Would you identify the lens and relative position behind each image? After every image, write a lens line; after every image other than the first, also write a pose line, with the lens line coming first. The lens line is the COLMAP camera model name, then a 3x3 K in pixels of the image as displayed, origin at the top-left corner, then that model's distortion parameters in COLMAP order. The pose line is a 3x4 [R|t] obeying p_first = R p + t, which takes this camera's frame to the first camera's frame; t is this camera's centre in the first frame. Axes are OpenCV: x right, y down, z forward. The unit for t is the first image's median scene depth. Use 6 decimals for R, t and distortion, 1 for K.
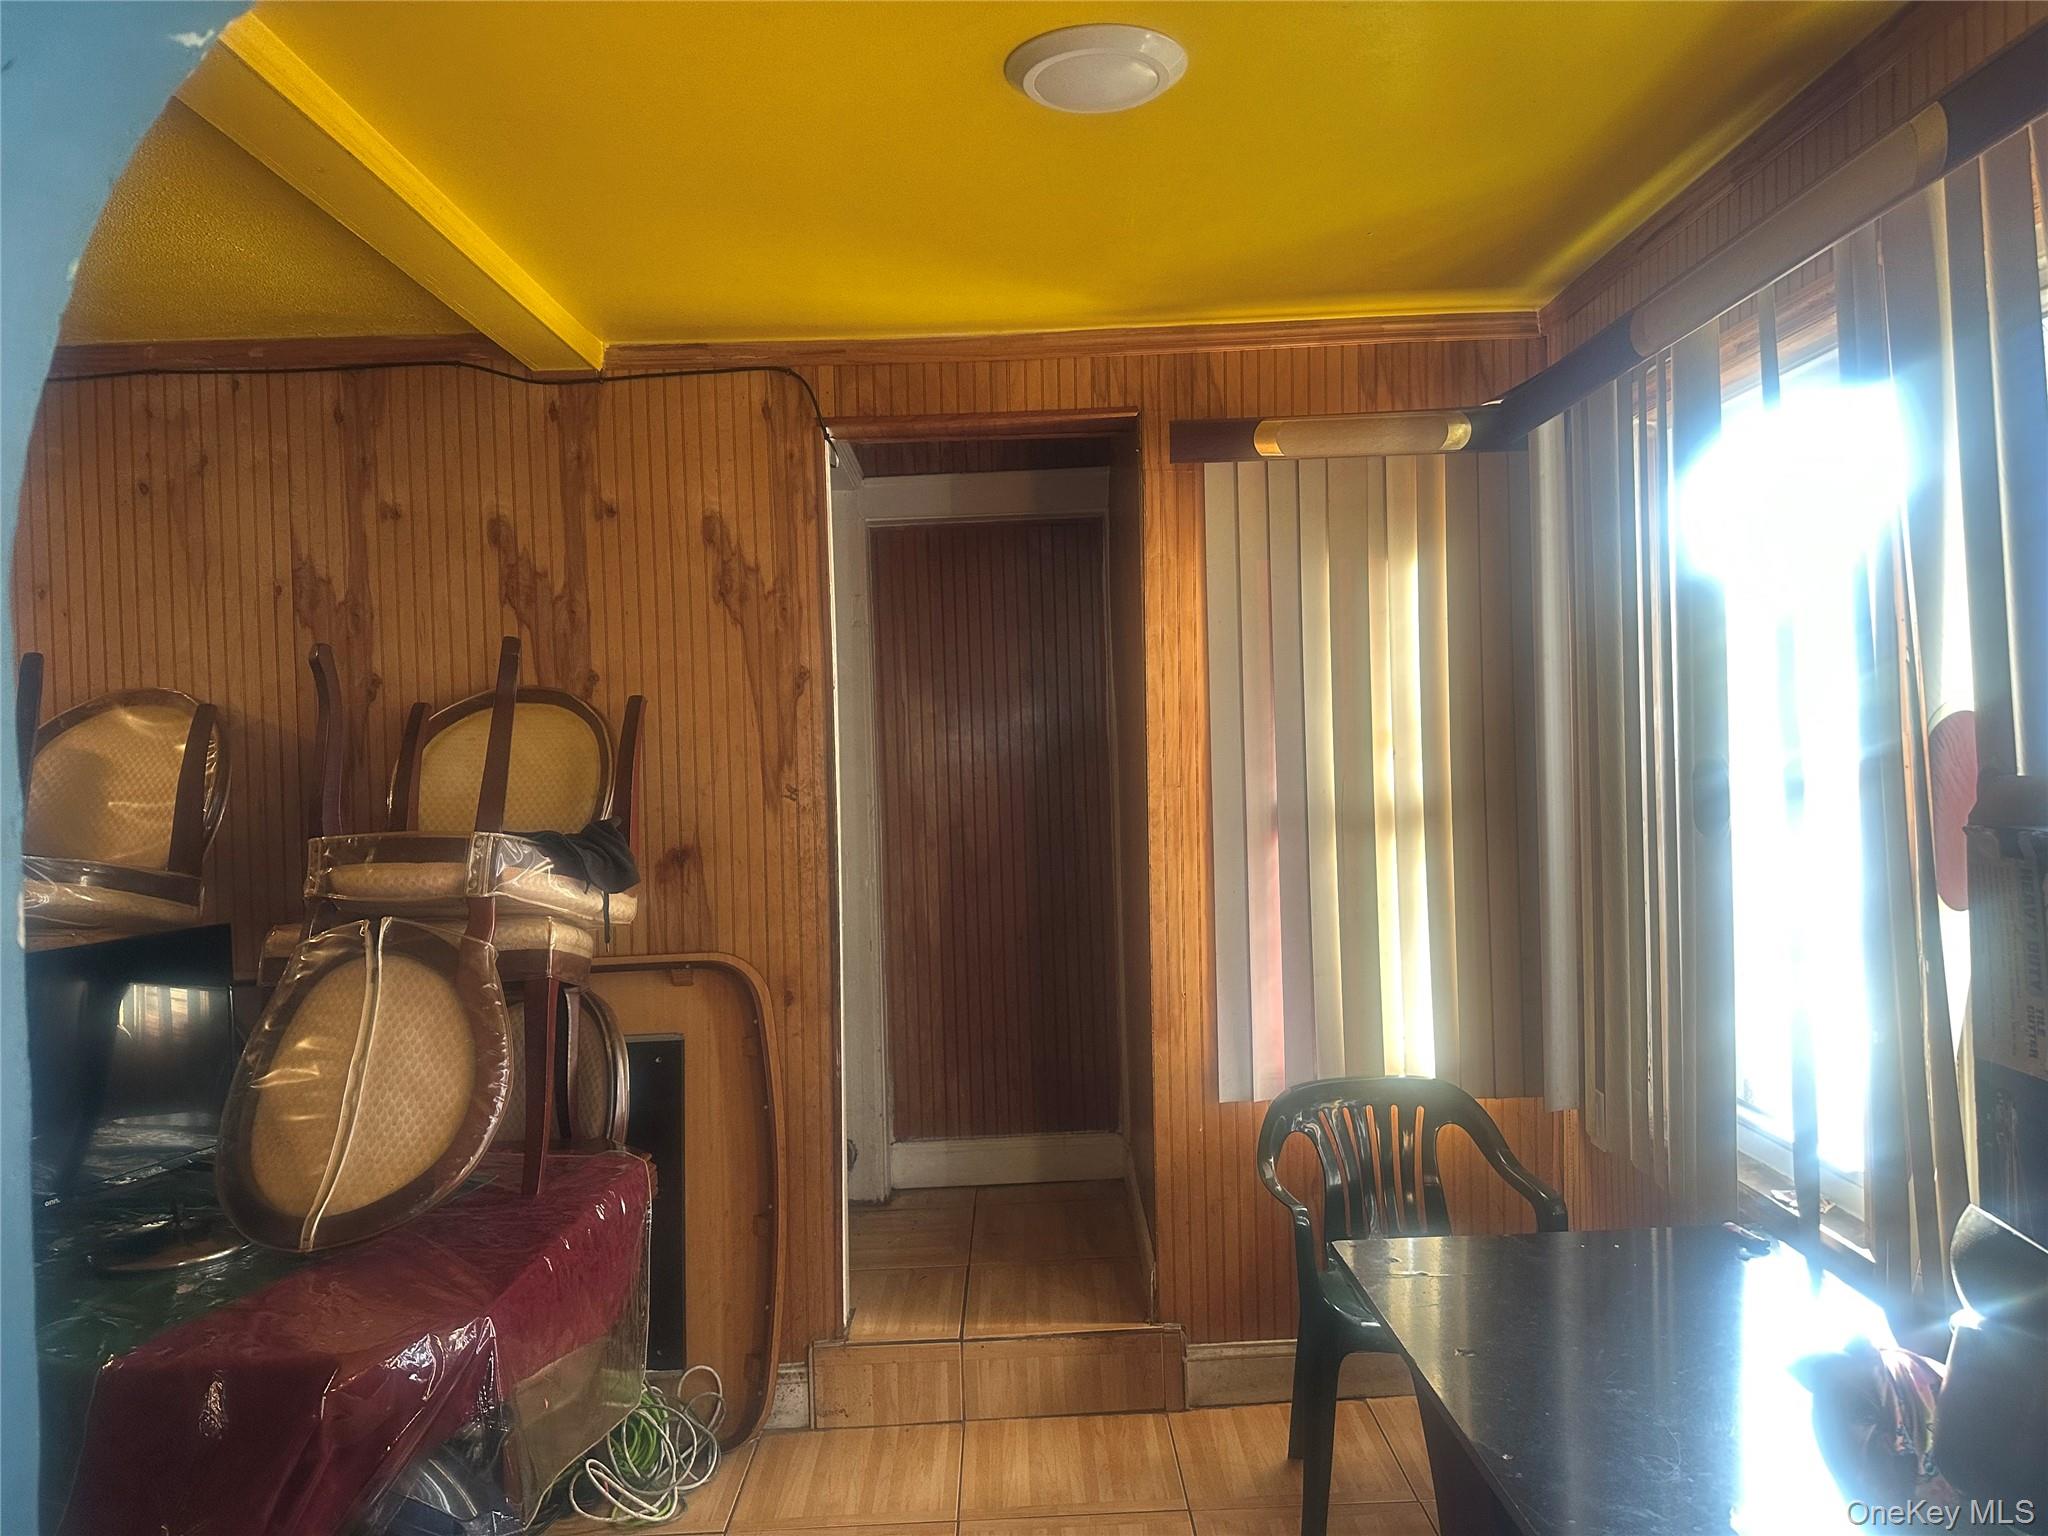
lens RADIAL K [[1440.8, 0, 1035.1], [0, 1440.8, 760.0], [0, 0, 1]] dist [0.090824, -0.117272]
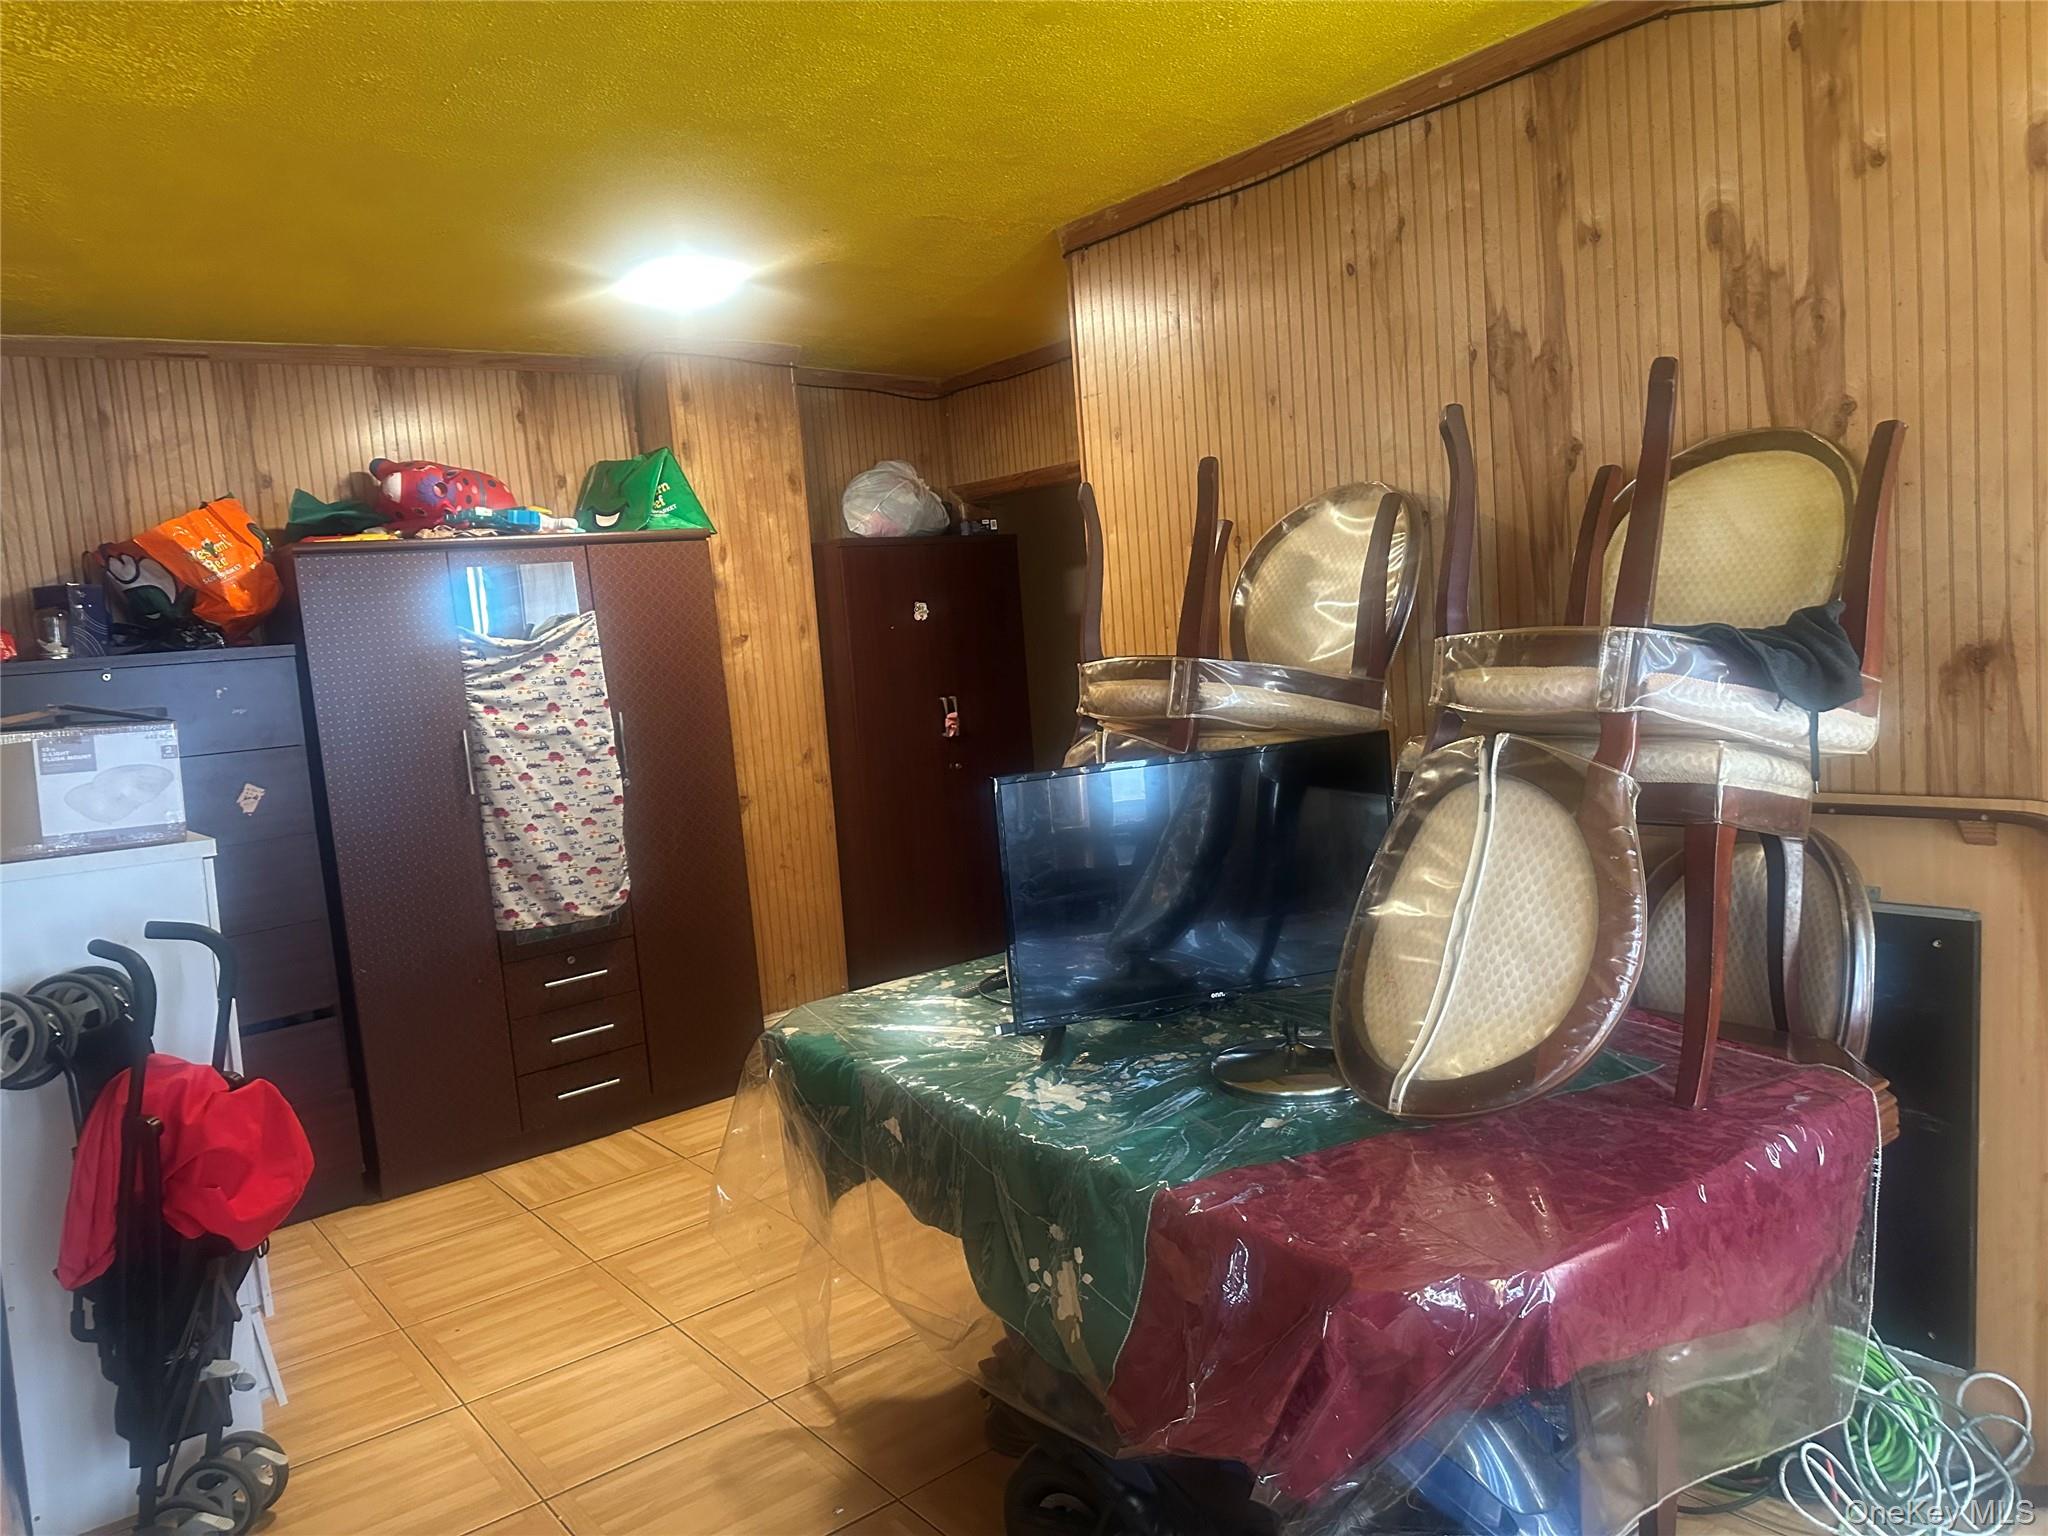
lens RADIAL K [[1436.5, 0, 1020.4], [0, 1436.5, 753.8], [0, 0, 1]] dist [0.032083, -0.037819]
pose [[0.603147, 0.054166, -0.795788, 0.026861], [0.057448, 0.992151, 0.111072, 0.011221], [0.795558, -0.112709, 0.595301, 0.242713]]
